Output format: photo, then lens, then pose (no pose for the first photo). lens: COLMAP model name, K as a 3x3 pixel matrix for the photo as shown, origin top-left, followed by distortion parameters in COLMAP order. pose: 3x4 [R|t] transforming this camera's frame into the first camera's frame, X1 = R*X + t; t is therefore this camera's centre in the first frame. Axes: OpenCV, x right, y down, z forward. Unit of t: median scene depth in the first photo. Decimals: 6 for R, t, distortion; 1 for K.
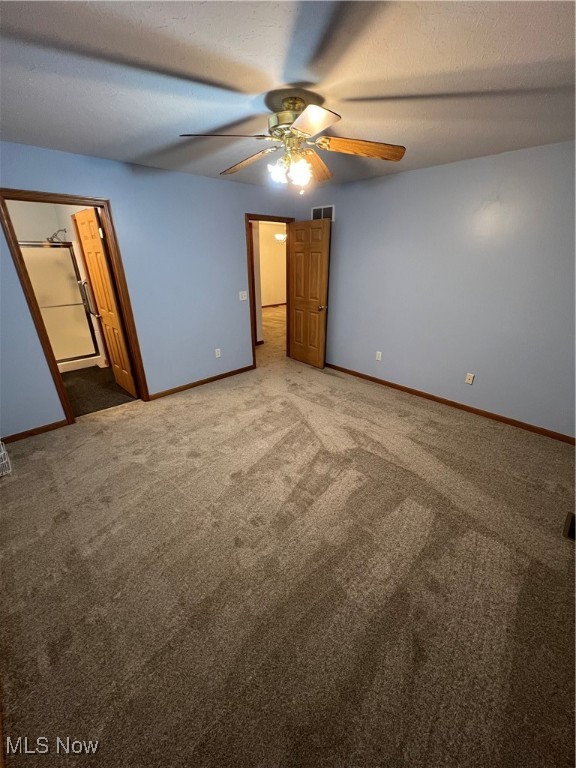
lens RADIAL K [[306.8, 0, 288.0], [0, 306.8, 384.0], [0, 0, 1]] dist [-0.000910, 0.000571]
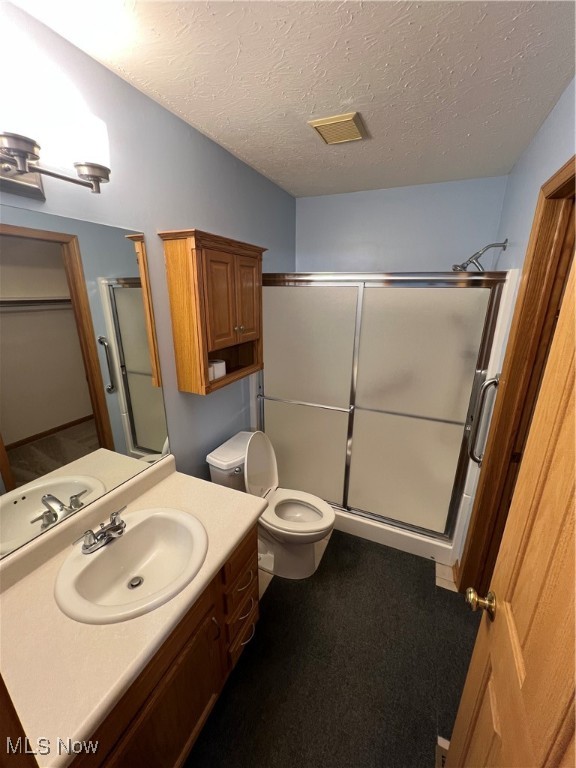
lens RADIAL K [[306.8, 0, 288.0], [0, 306.8, 384.0], [0, 0, 1]] dist [-0.000910, 0.000571]
pose [[0.370522, 0.277401, -0.886432, -0.423906], [-0.362263, 0.921939, 0.137090, -0.283506], [0.855265, 0.270327, 0.442091, 0.627225]]
